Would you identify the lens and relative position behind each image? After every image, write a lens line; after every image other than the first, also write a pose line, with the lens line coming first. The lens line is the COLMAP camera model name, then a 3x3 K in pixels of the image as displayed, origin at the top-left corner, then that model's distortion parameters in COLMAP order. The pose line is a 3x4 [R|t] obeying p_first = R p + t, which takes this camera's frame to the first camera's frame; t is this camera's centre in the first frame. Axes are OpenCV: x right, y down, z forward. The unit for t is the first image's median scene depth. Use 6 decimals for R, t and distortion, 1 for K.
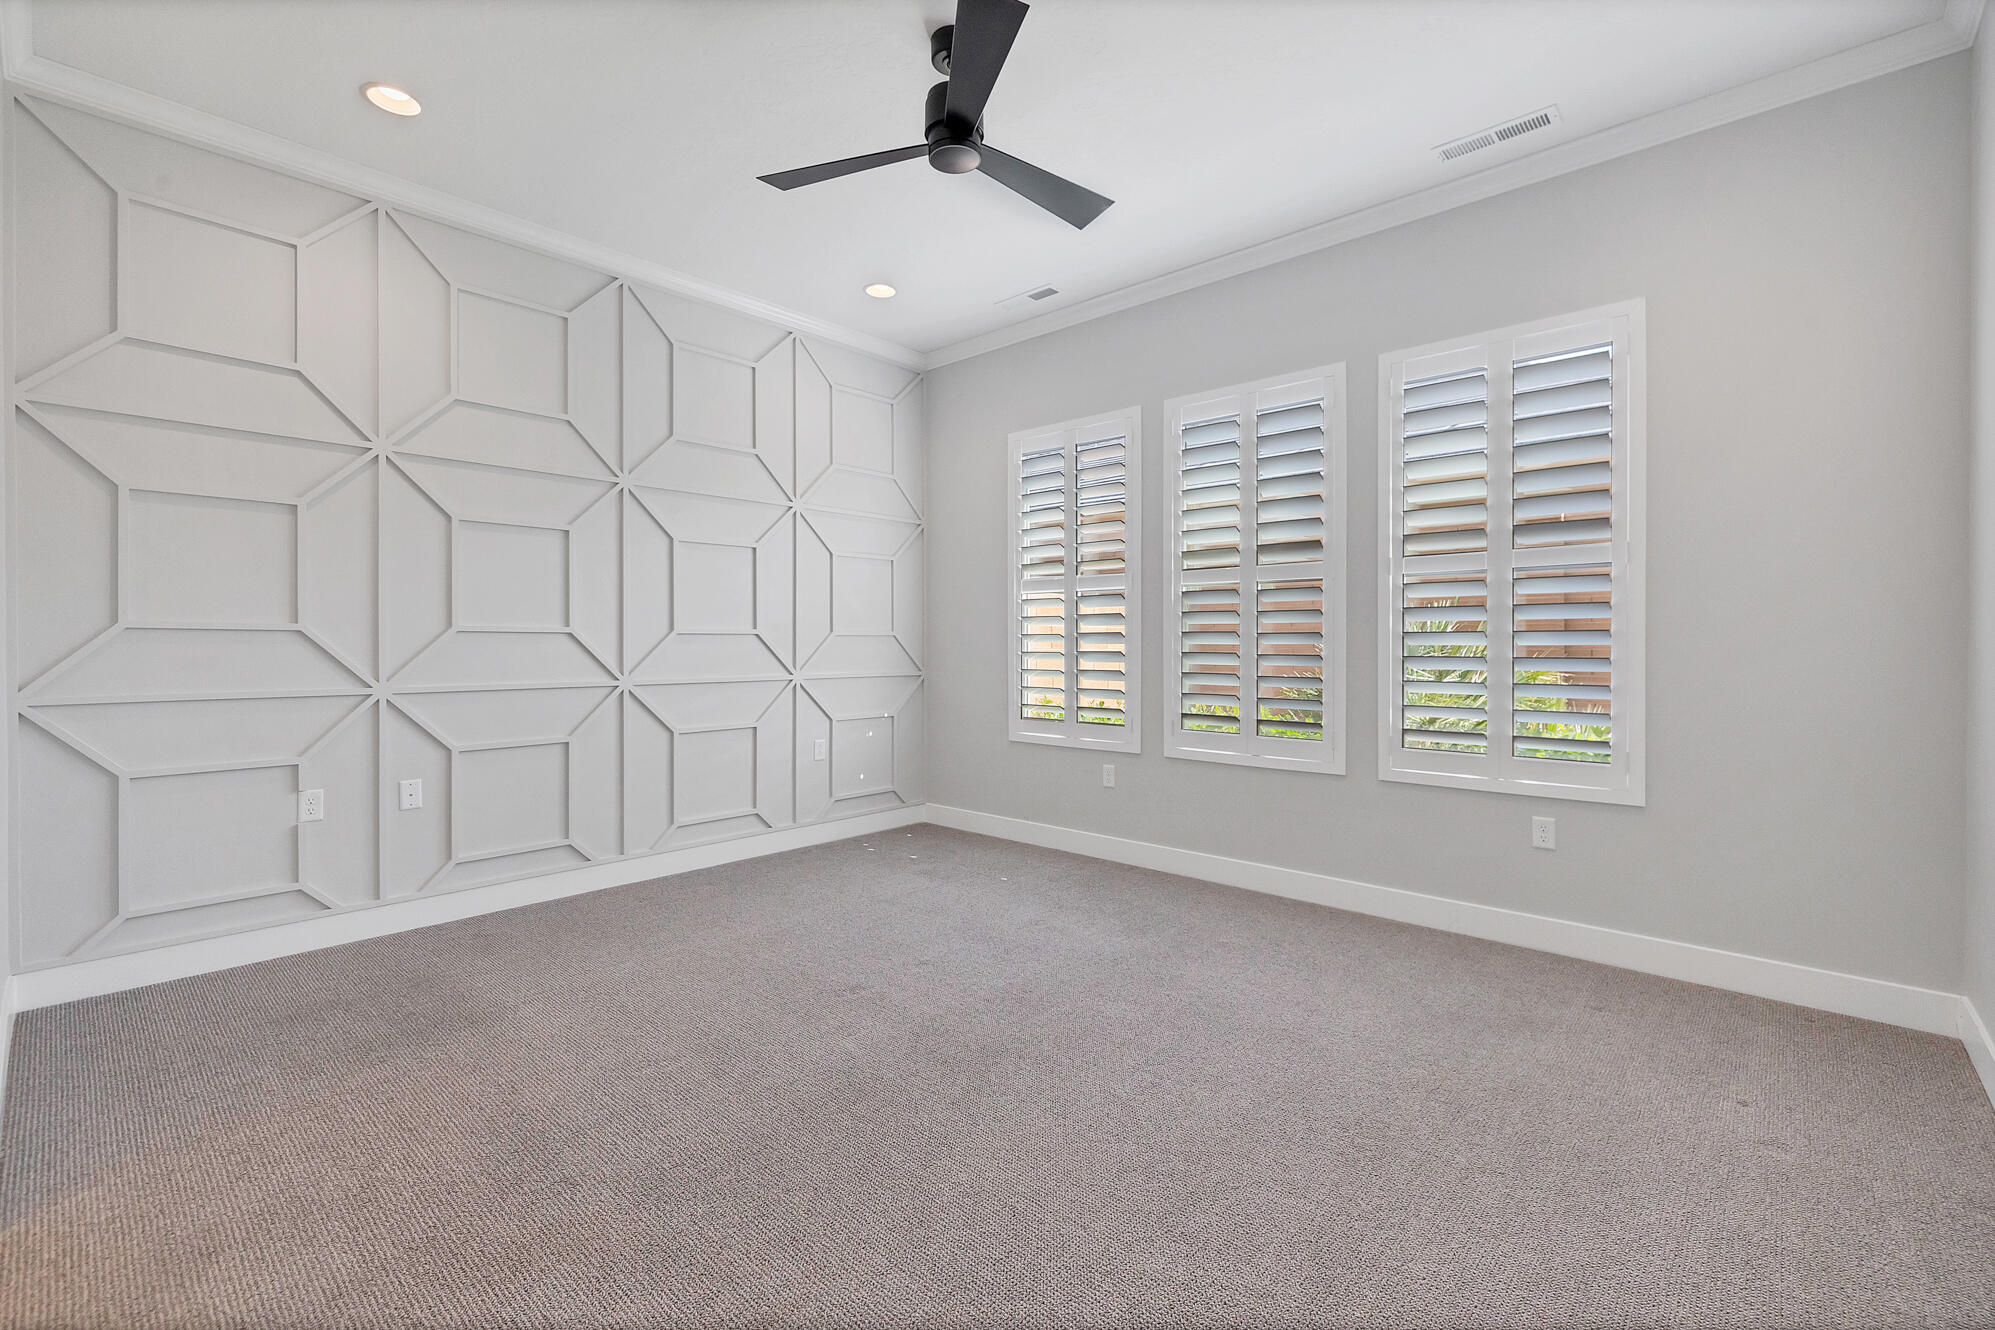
lens RADIAL K [[883.9, 0, 996.6], [0, 883.9, 648.6], [0, 0, 1]] dist [0.001254, 0.000272]
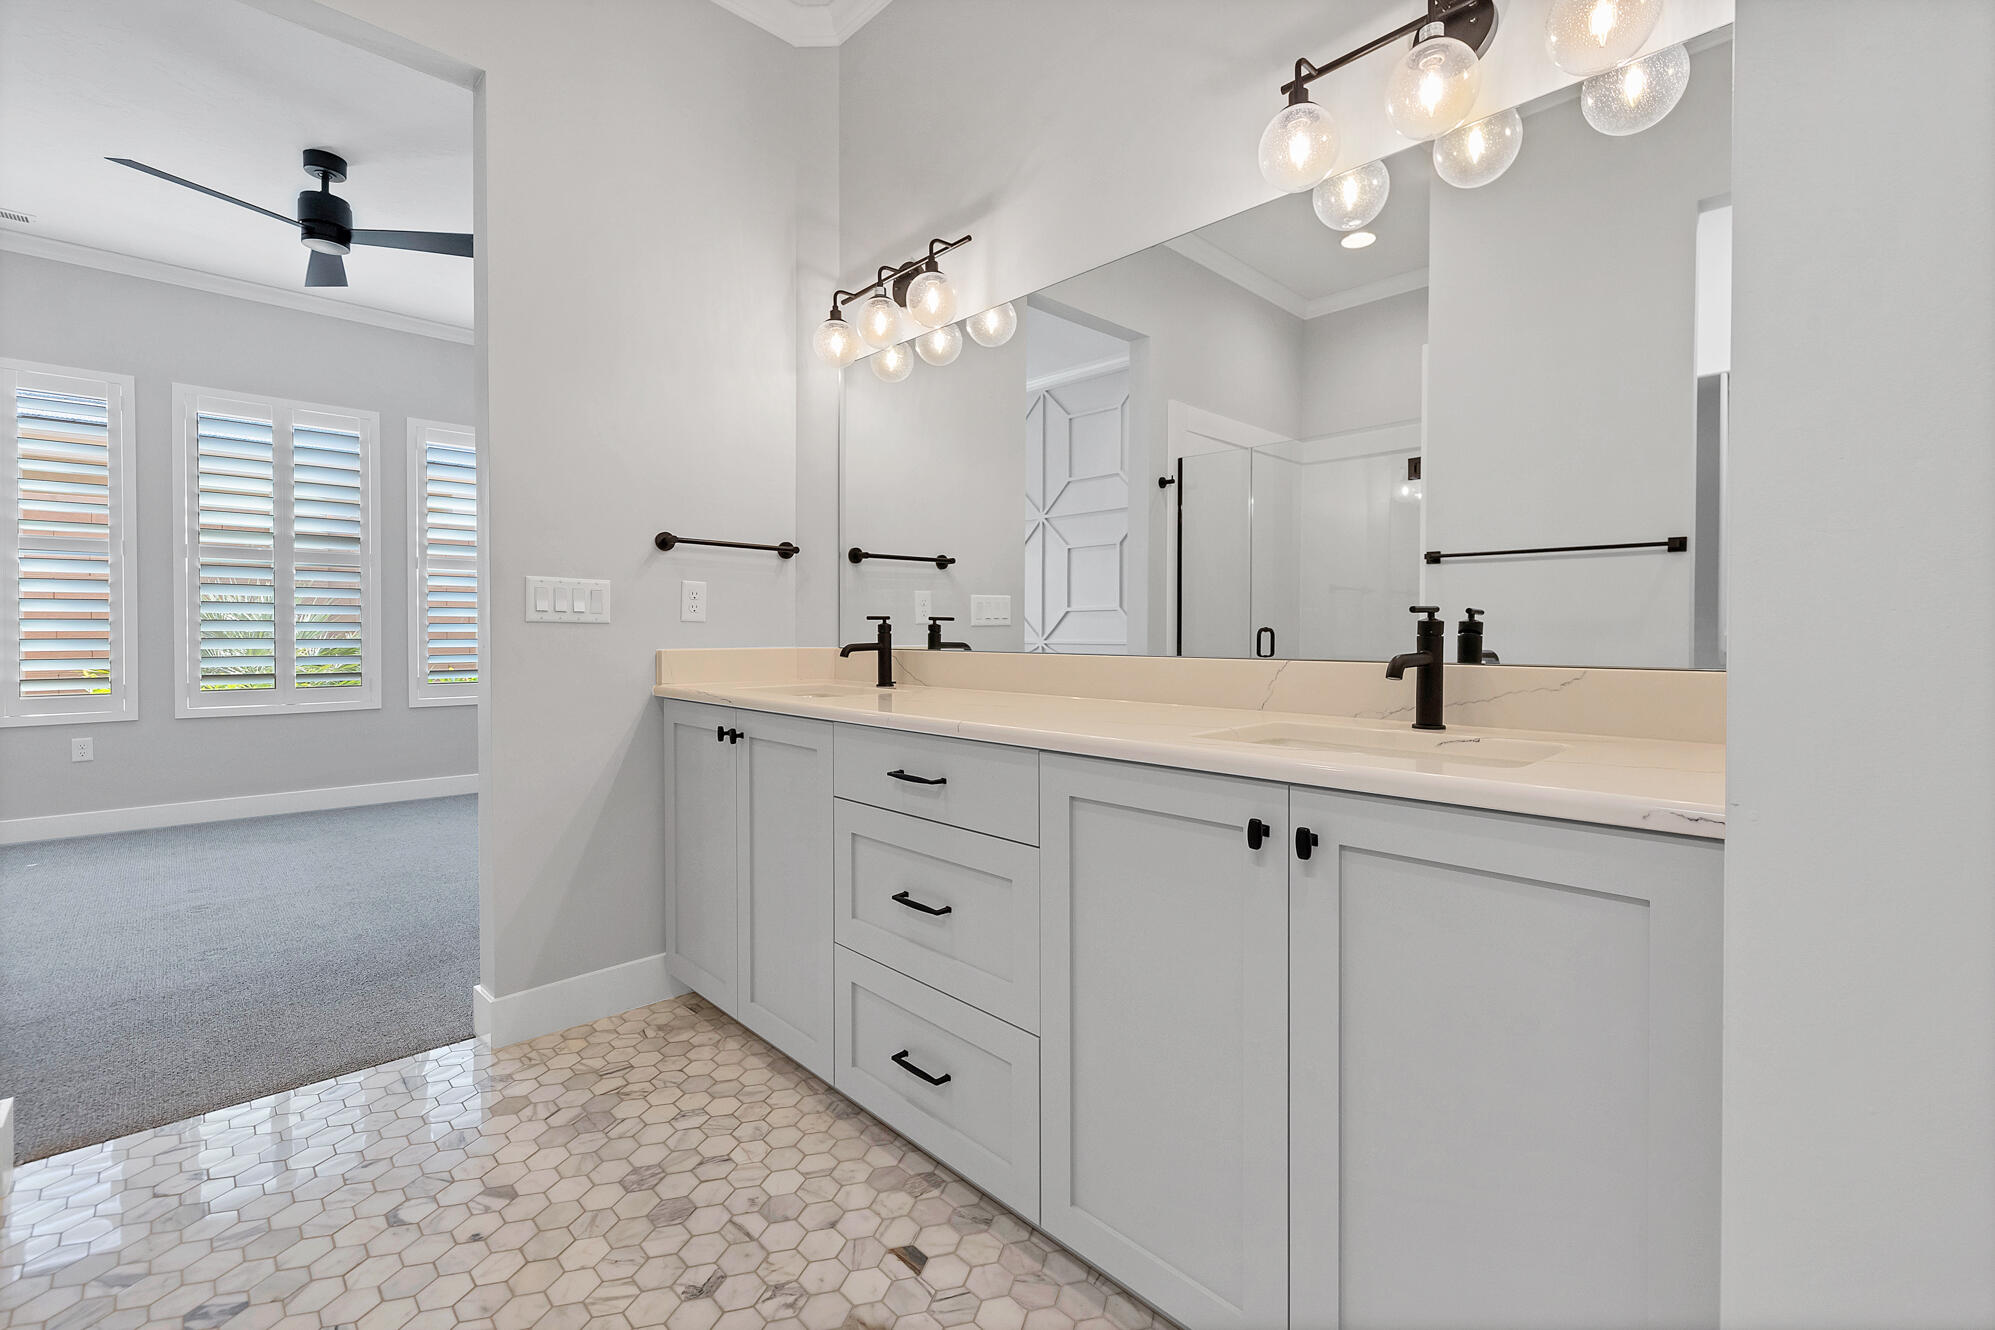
lens RADIAL K [[859.6, 0, 995.1], [0, 859.6, 635.9], [0, 0, 1]] dist [0.002789, 0.000247]
pose [[0.084777, -0.007635, 0.996371, -0.832047], [0.007758, 0.999945, 0.007002, 0.025409], [-0.996370, 0.007136, 0.084831, -0.079181]]
